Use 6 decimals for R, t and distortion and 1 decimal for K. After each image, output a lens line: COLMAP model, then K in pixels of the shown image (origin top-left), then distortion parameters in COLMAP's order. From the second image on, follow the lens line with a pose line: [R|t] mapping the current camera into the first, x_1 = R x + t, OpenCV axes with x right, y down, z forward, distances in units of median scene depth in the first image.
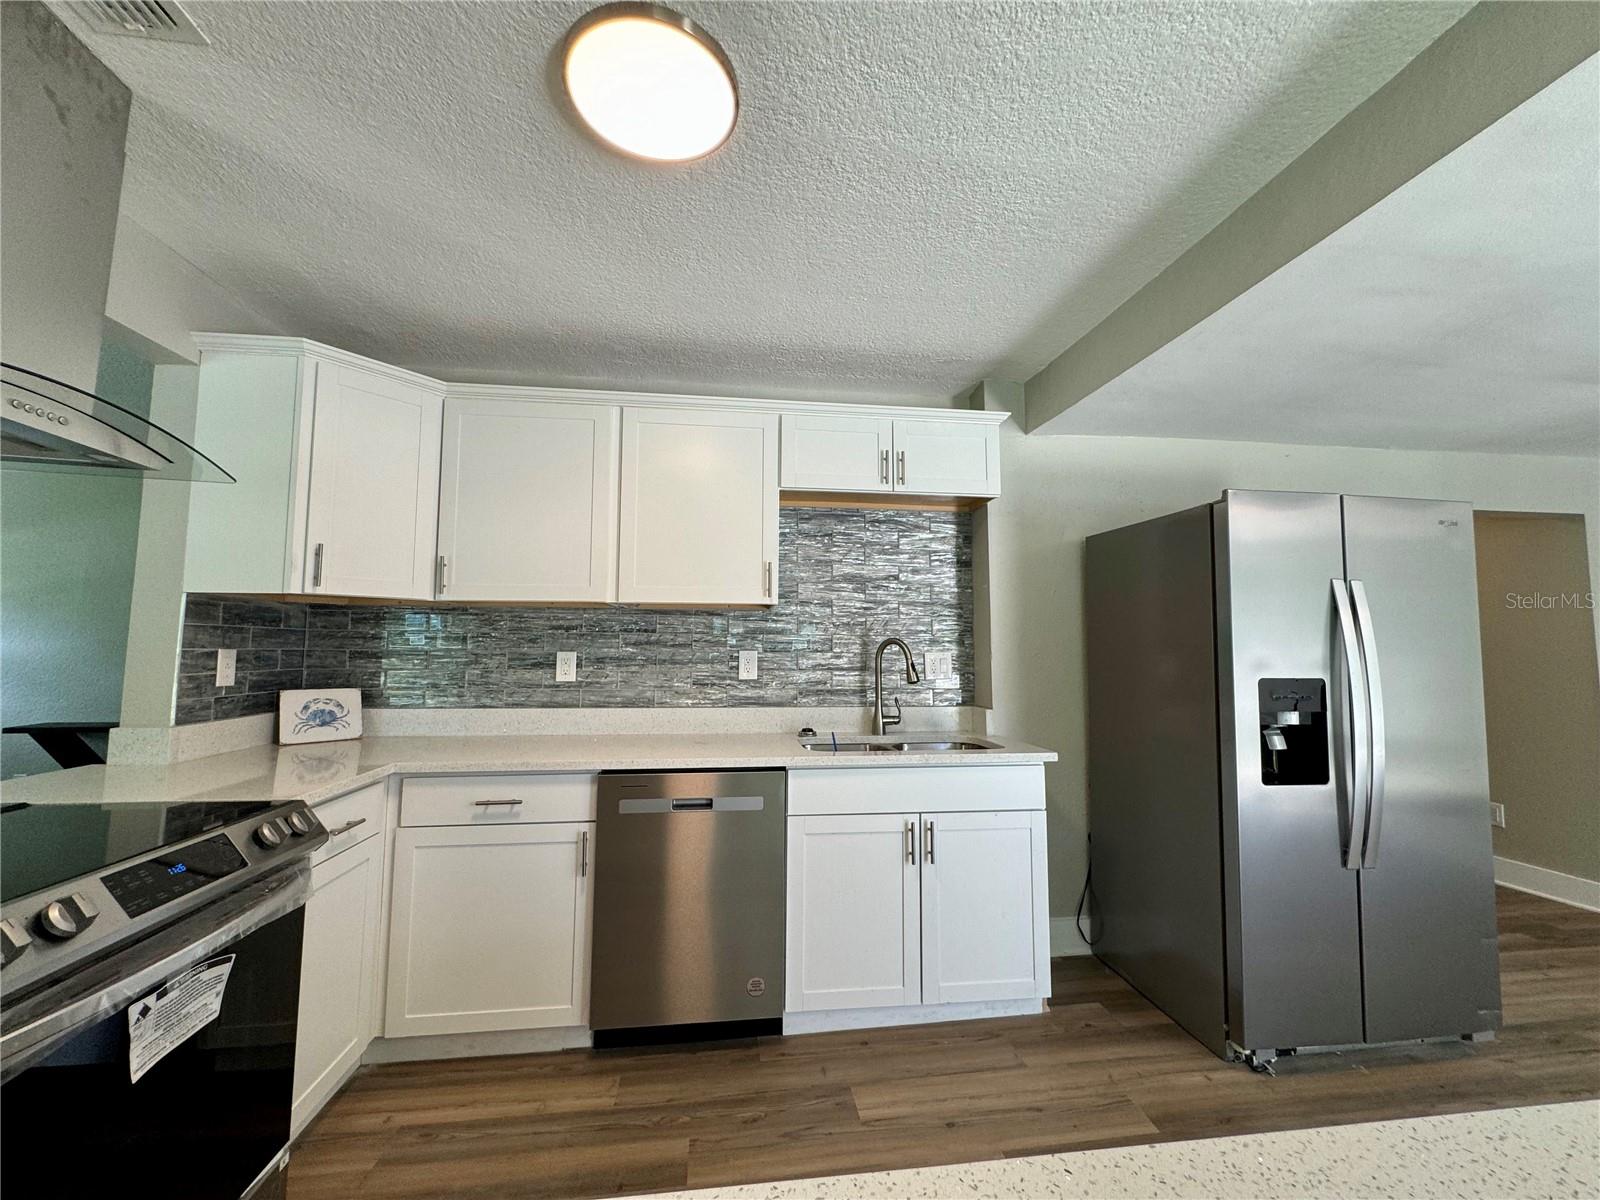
lens RADIAL K [[642.7, 0, 802.7], [0, 642.7, 595.5], [0, 0, 1]] dist [-0.002981, 0.000207]
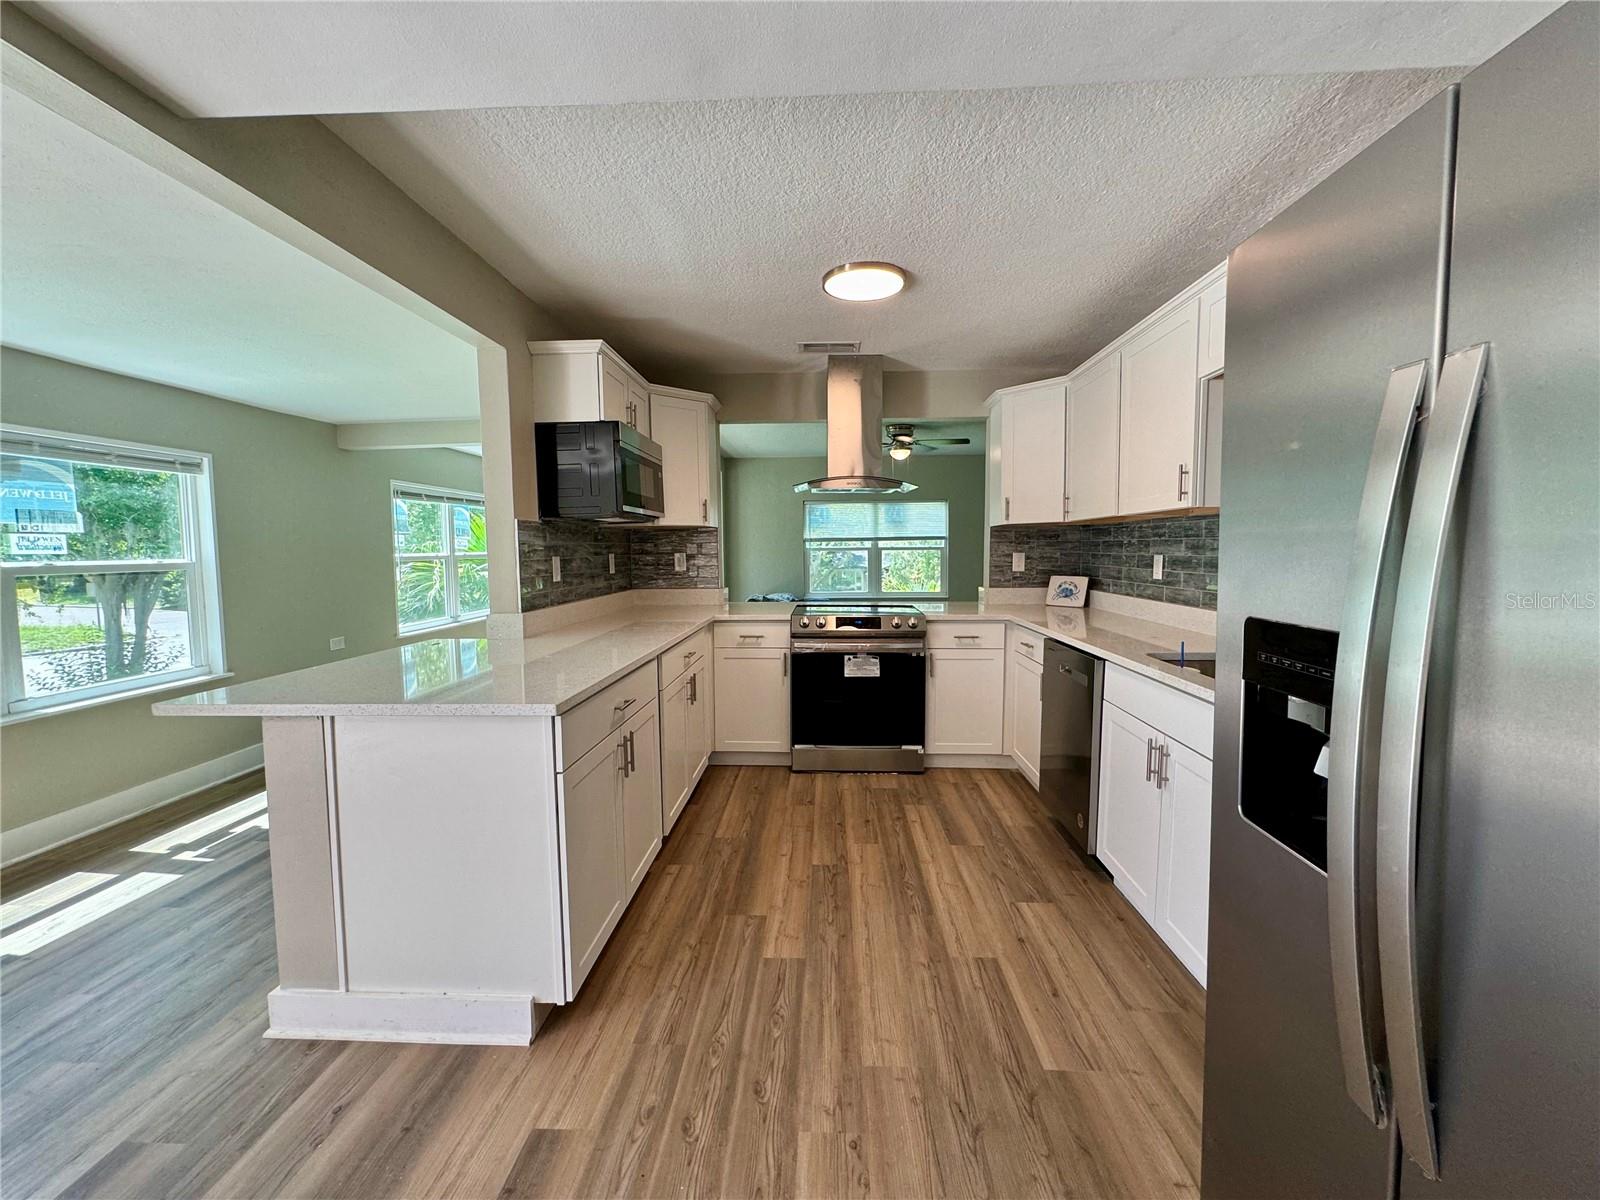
lens RADIAL K [[642.7, 0, 796.8], [0, 642.7, 595.6], [0, 0, 1]] dist [-0.002981, 0.000207]
pose [[-0.179865, 0.069034, -0.981266, 1.139884], [0.088254, 0.994644, 0.053799, 0.046838], [0.979724, -0.076925, -0.184995, 0.662223]]
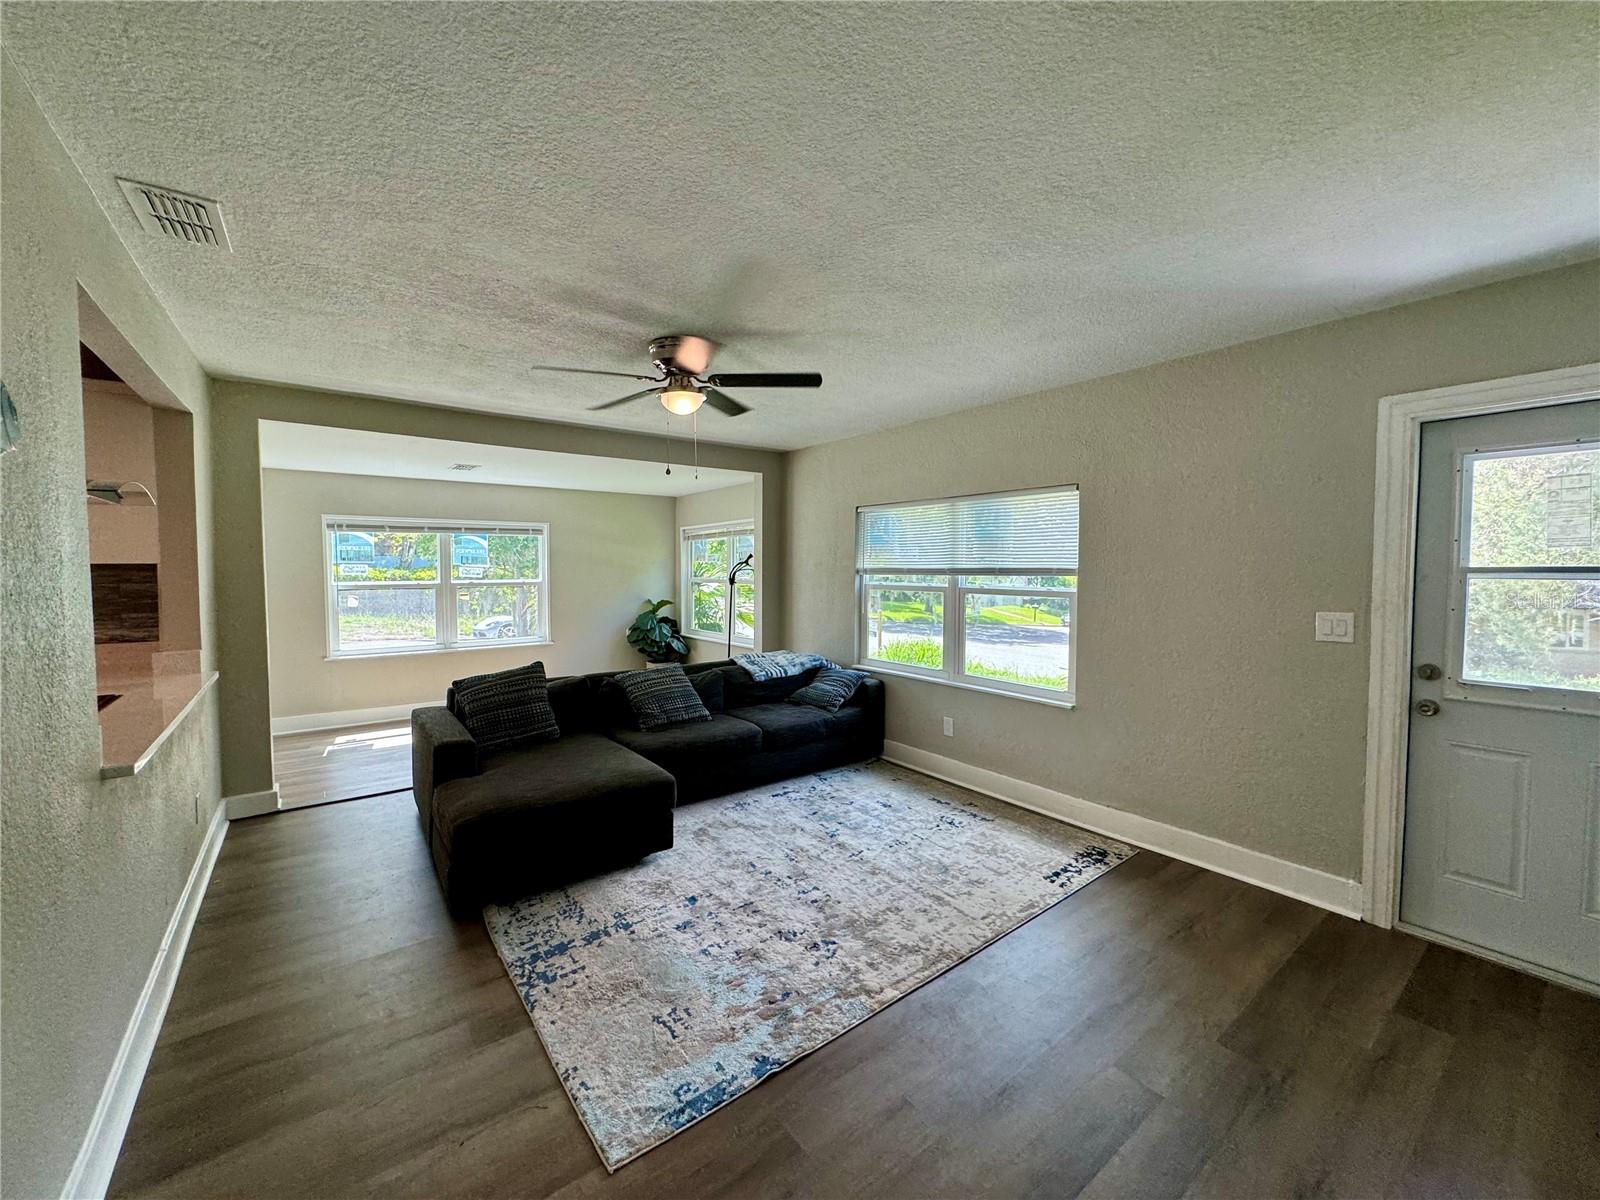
lens RADIAL K [[642.7, 0, 799.7], [0, 642.7, 597.1], [0, 0, 1]] dist [-0.002981, 0.000207]
pose [[-0.869096, 0.015698, -0.494394, -1.240864], [0.032058, 0.999183, -0.024629, 0.072588], [0.493603, -0.037254, -0.868889, 1.908398]]
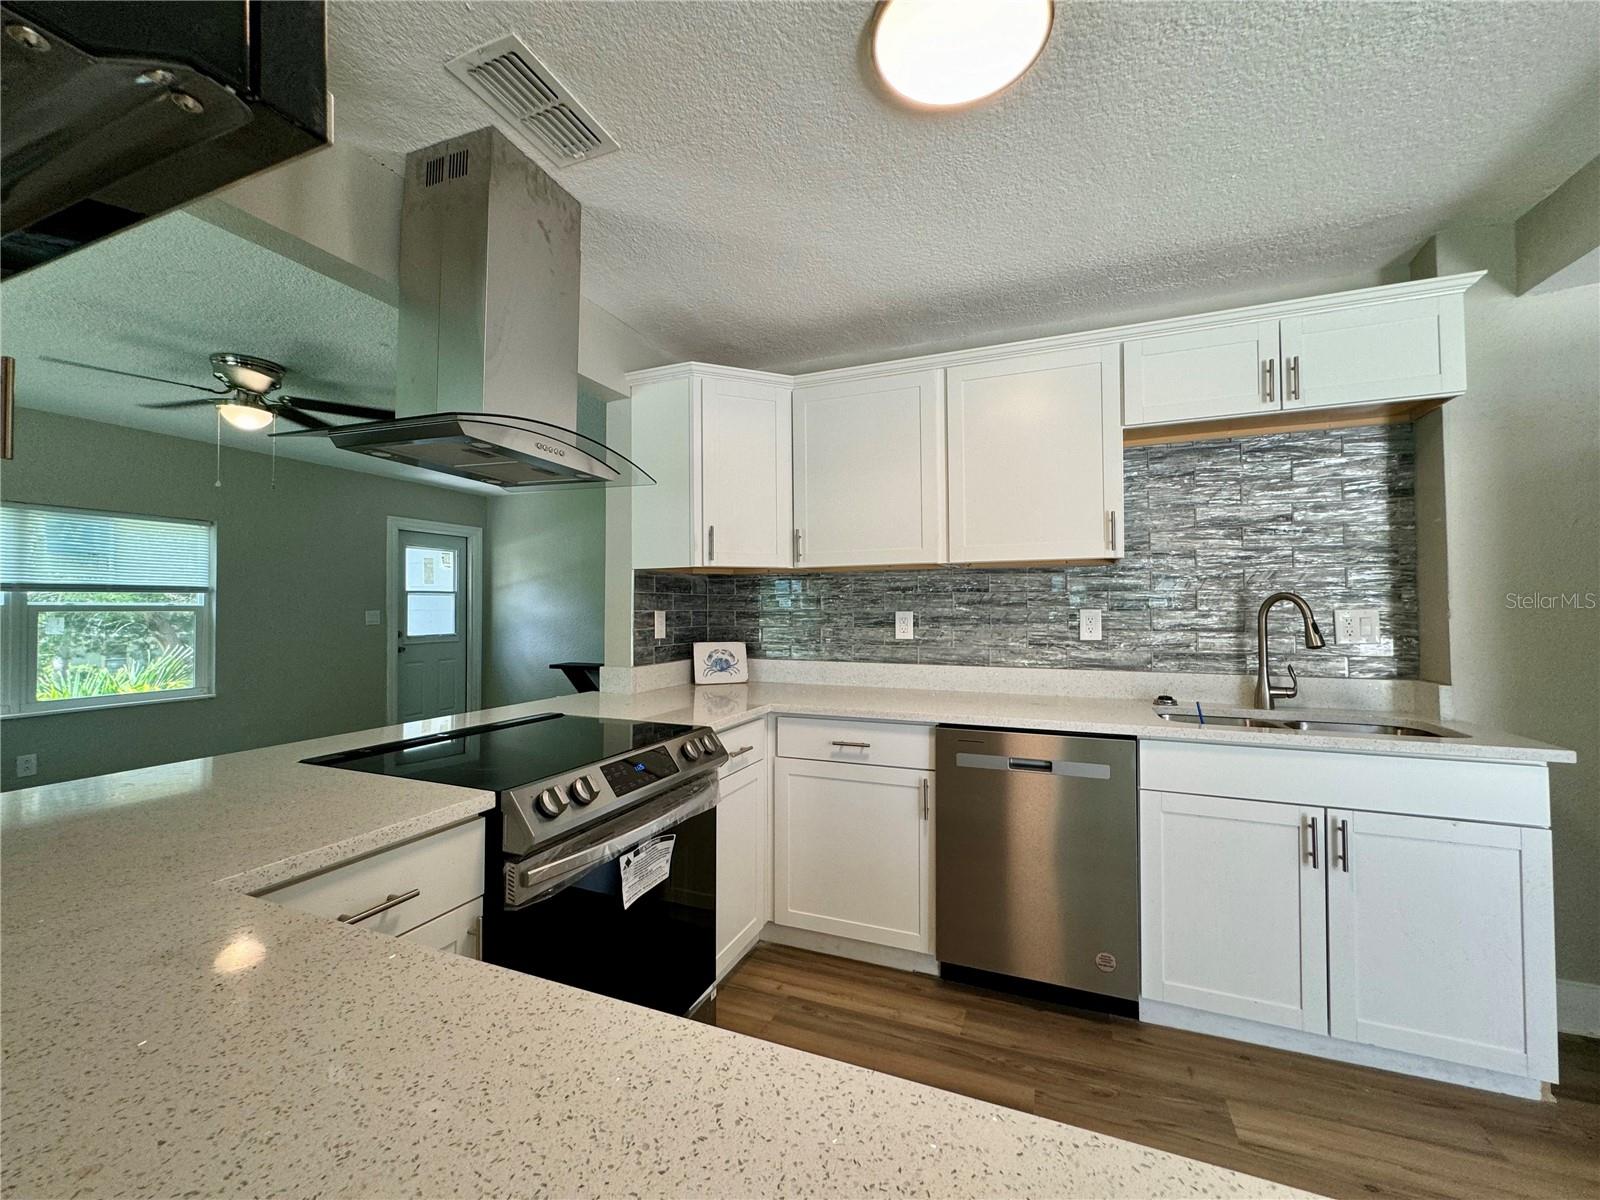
lens RADIAL K [[642.7, 0, 801.6], [0, 642.7, 594.6], [0, 0, 1]] dist [-0.002981, 0.000207]
pose [[0.869482, -0.018661, -0.493612, 0.013336], [0.048232, 0.997718, 0.047241, 0.001667], [0.491604, -0.064883, 0.868399, -0.007547]]
